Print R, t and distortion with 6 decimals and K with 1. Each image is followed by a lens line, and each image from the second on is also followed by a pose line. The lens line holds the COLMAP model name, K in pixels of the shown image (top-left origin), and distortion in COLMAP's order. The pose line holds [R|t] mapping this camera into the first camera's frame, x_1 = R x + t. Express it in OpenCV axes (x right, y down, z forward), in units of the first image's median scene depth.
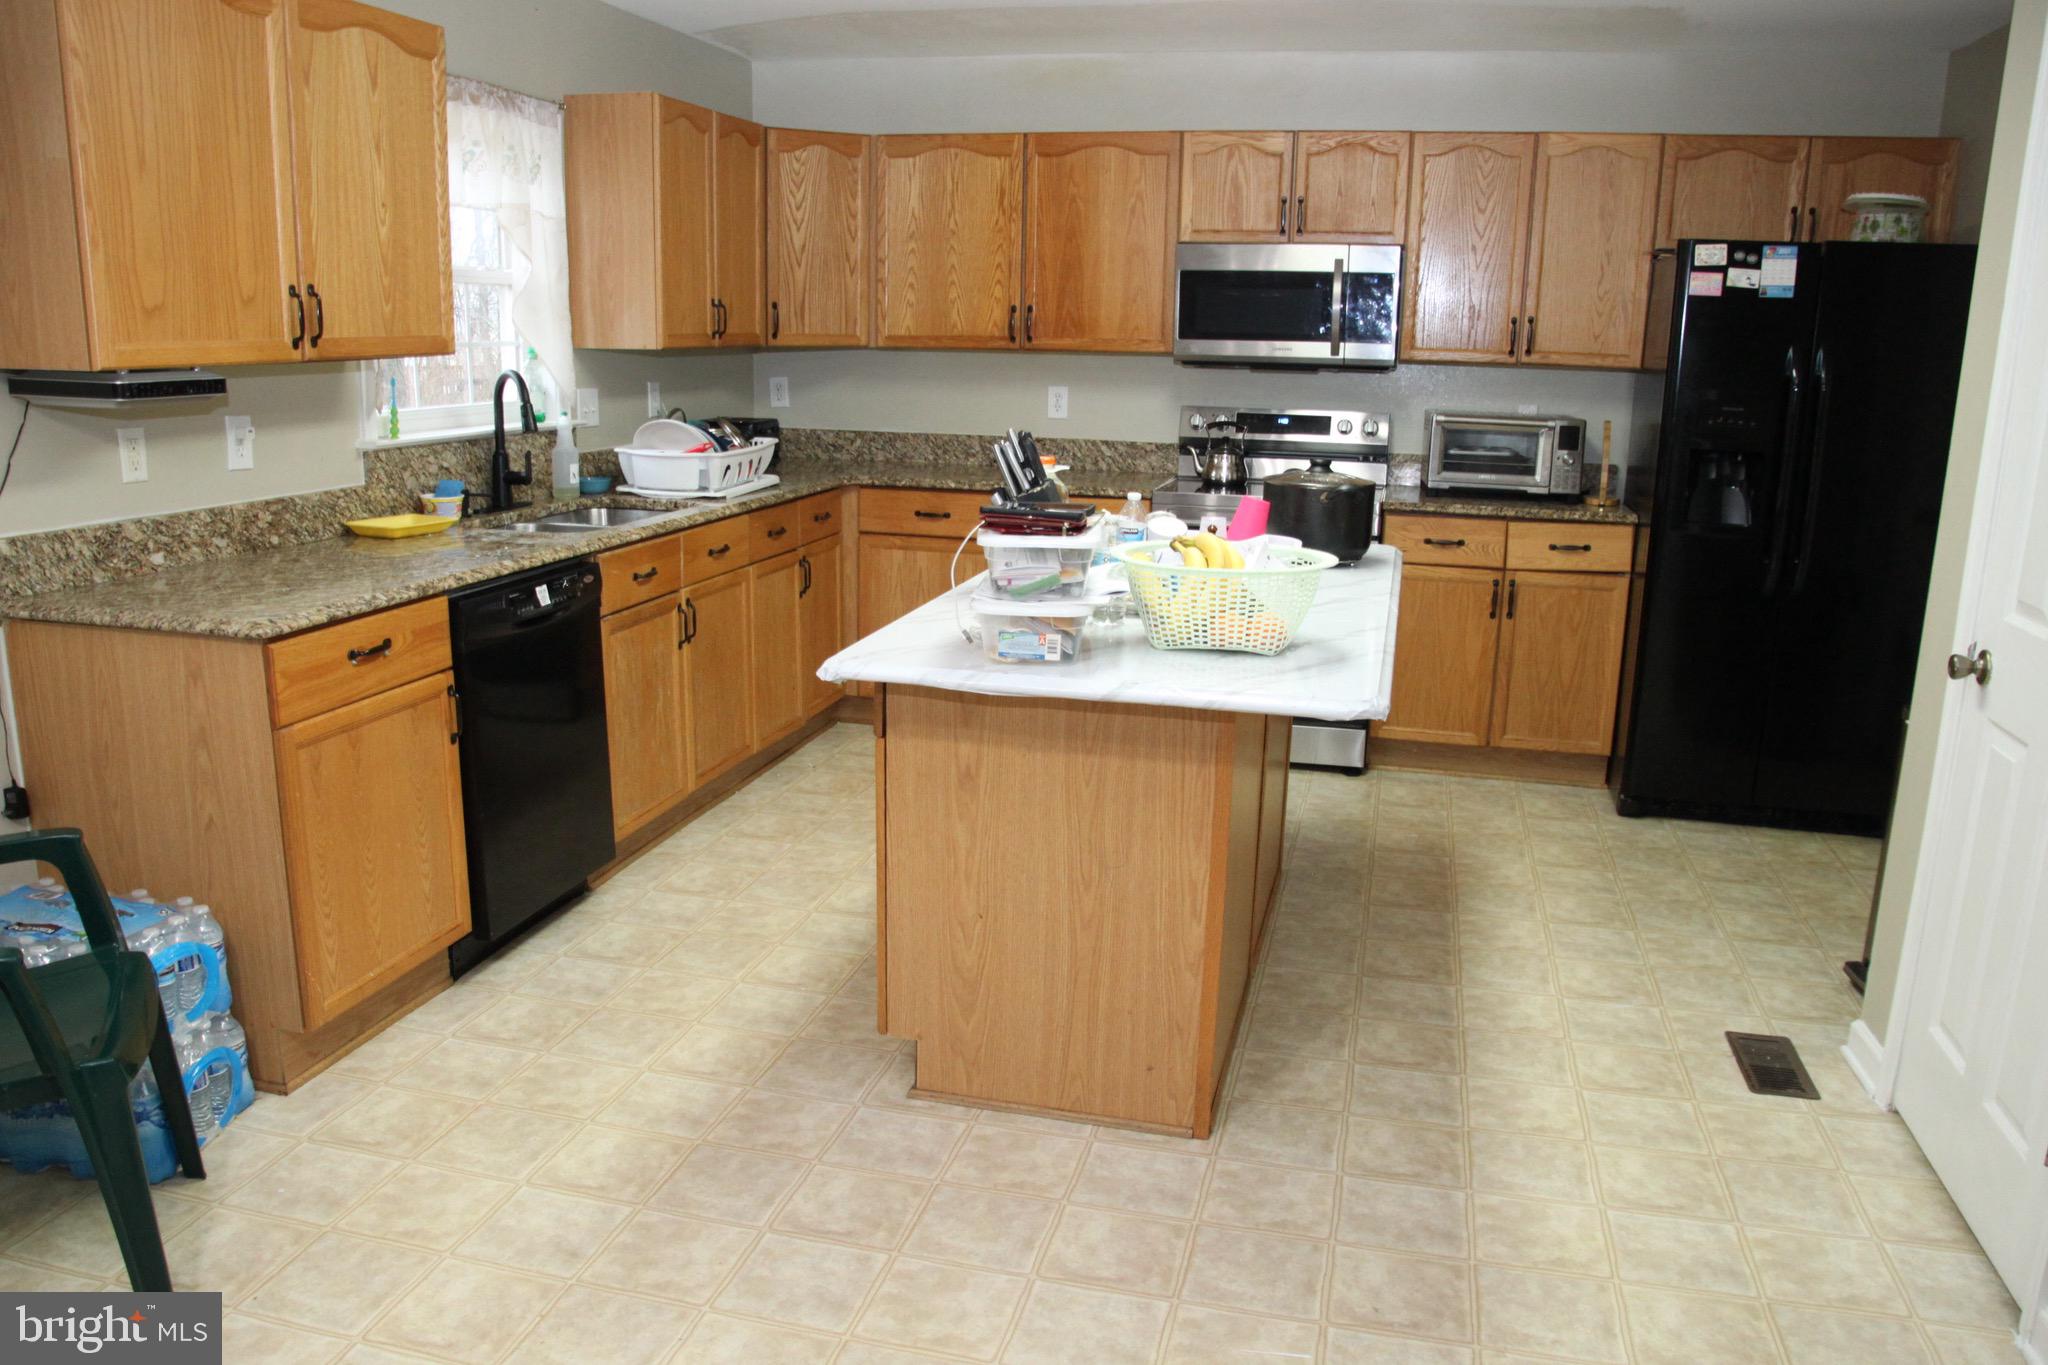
lens RADIAL K [[1533.7, 0, 1027.6], [0, 1533.7, 706.7], [0, 0, 1]] dist [-0.136395, 0.077067]
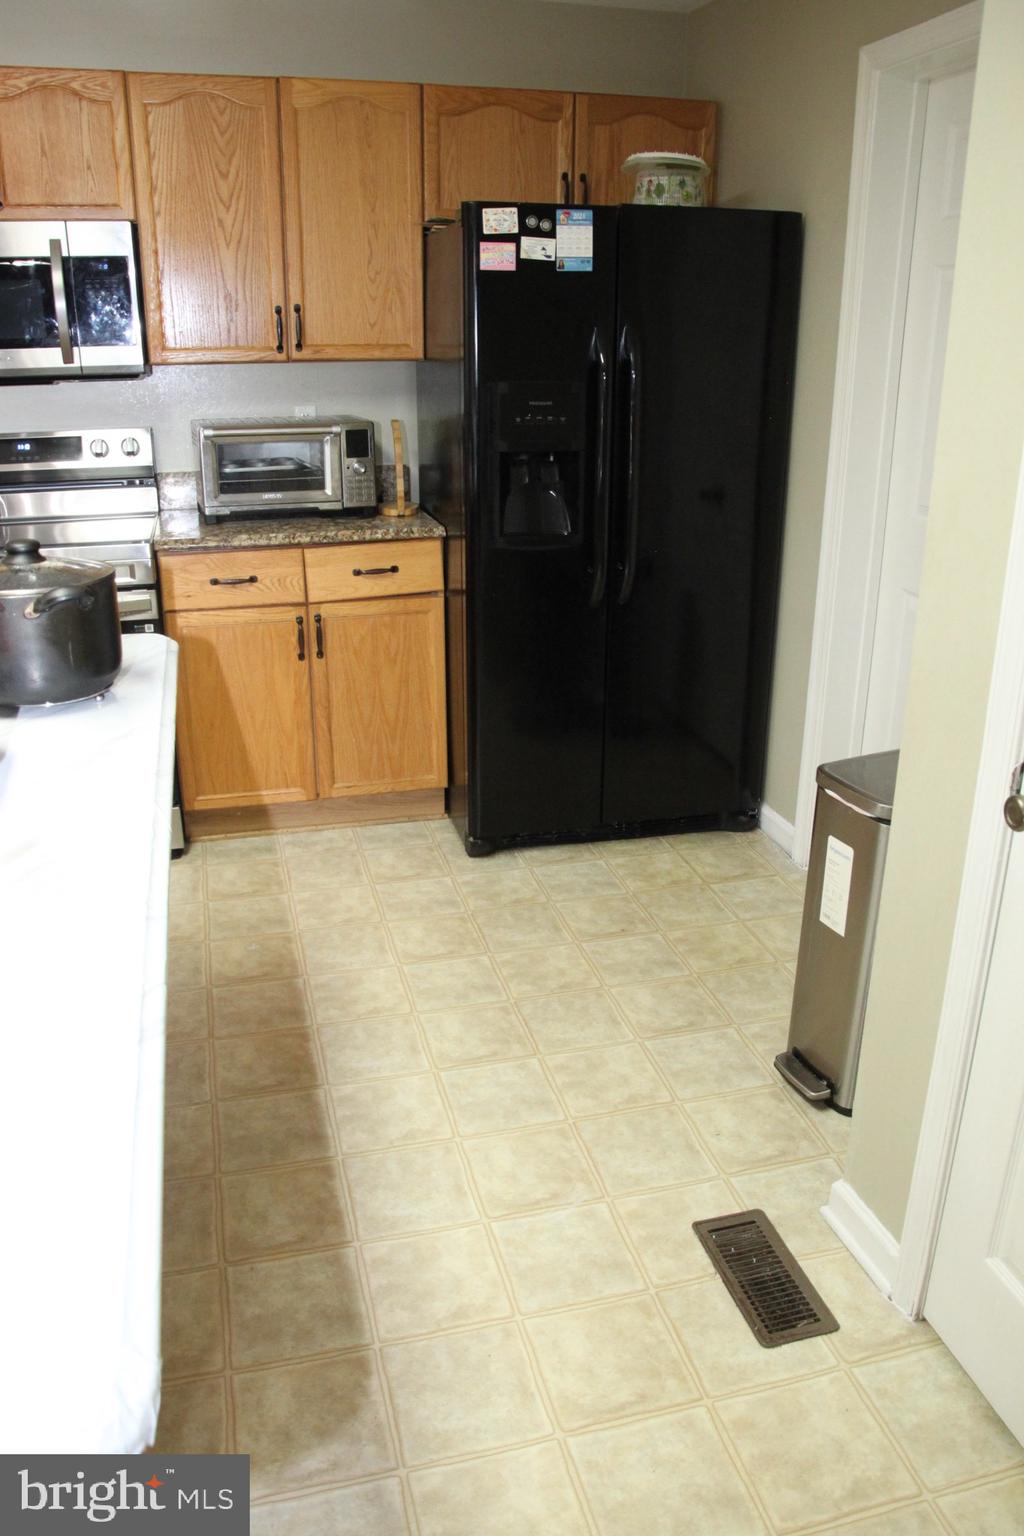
lens RADIAL K [[1170.5, 0, 519.5], [0, 1170.5, 774.0], [0, 0, 1]] dist [-0.114809, 0.065816]
pose [[0.874529, -0.187403, 0.447303, 0.106355], [0.128254, 0.978855, 0.159352, -0.087825], [-0.467708, -0.081990, 0.880072, 0.352075]]
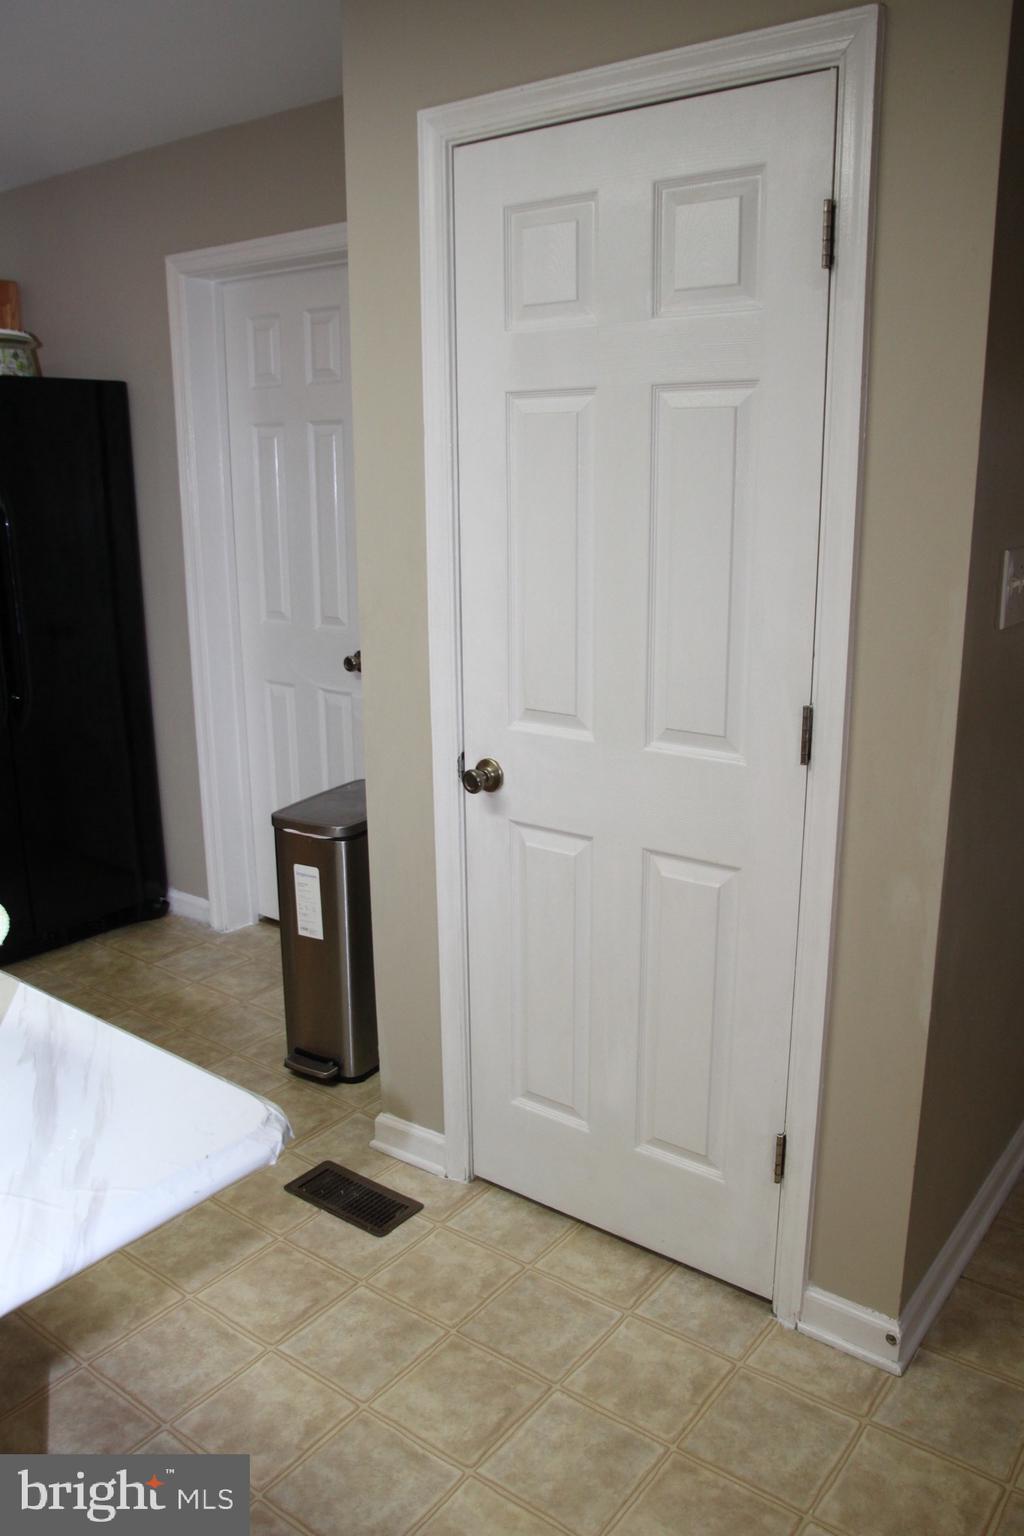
lens RADIAL K [[1172.4, 0, 529.5], [0, 1172.4, 770.8], [0, 0, 1]] dist [-0.113323, 0.065603]
pose [[0.390676, -0.252928, 0.885098, -0.046940], [0.236801, 0.956767, 0.168886, -0.090627], [-0.889549, 0.143612, 0.433680, 0.331585]]
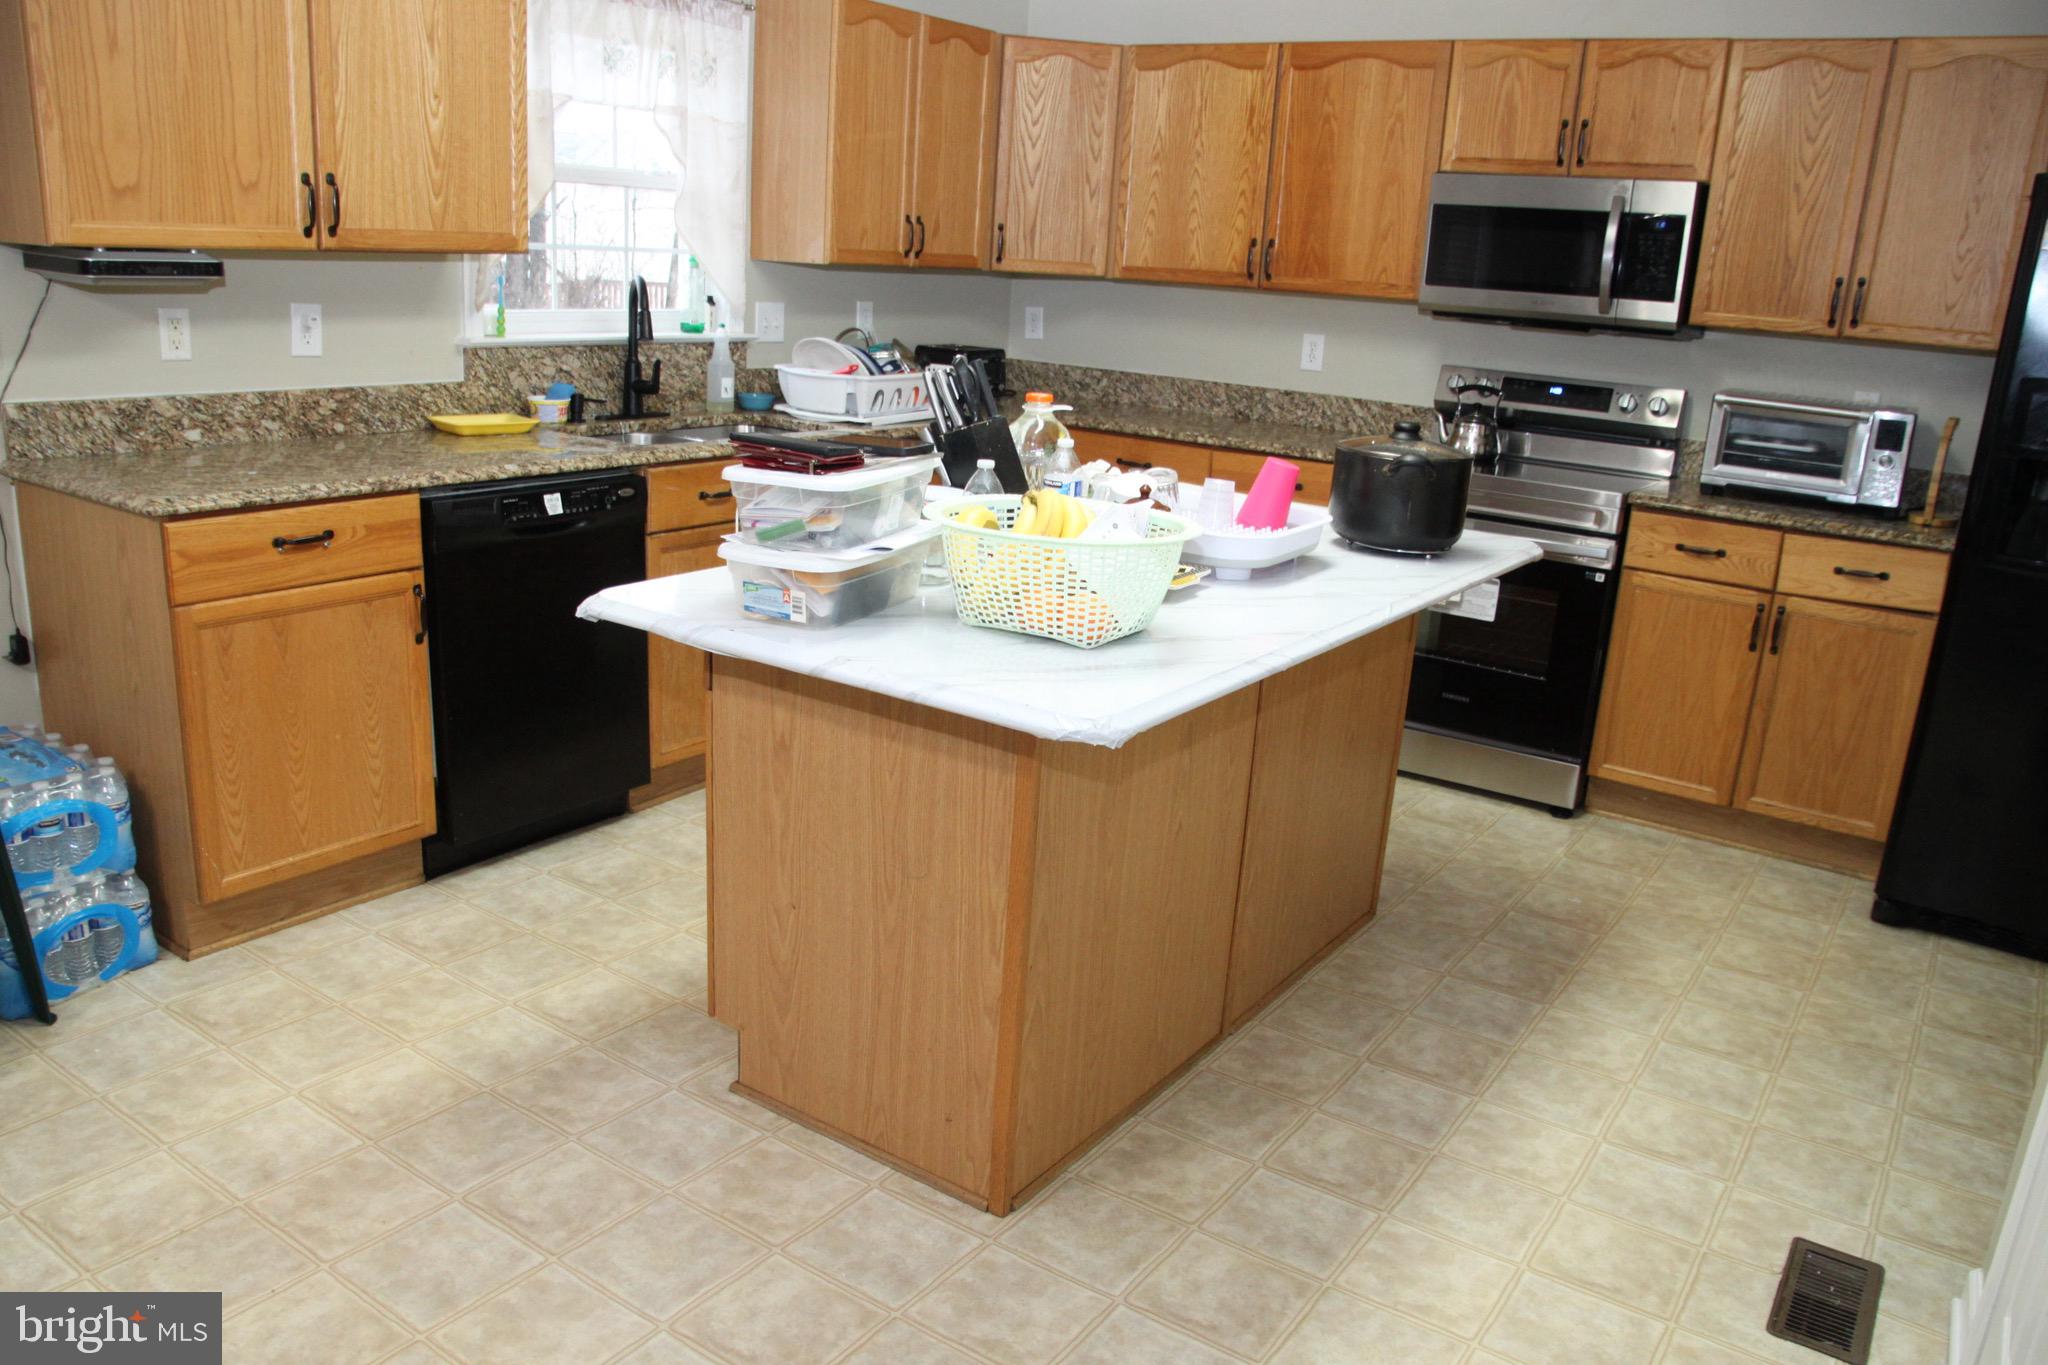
lens RADIAL K [[1532.3, 0, 1022.6], [0, 1532.3, 725.9], [0, 0, 1]] dist [-0.139121, 0.080359]
pose [[0.936839, 0.135958, -0.322254, 0.210546], [-0.122472, 0.990542, 0.061862, -0.021018], [0.327617, -0.018488, 0.944630, 0.129221]]
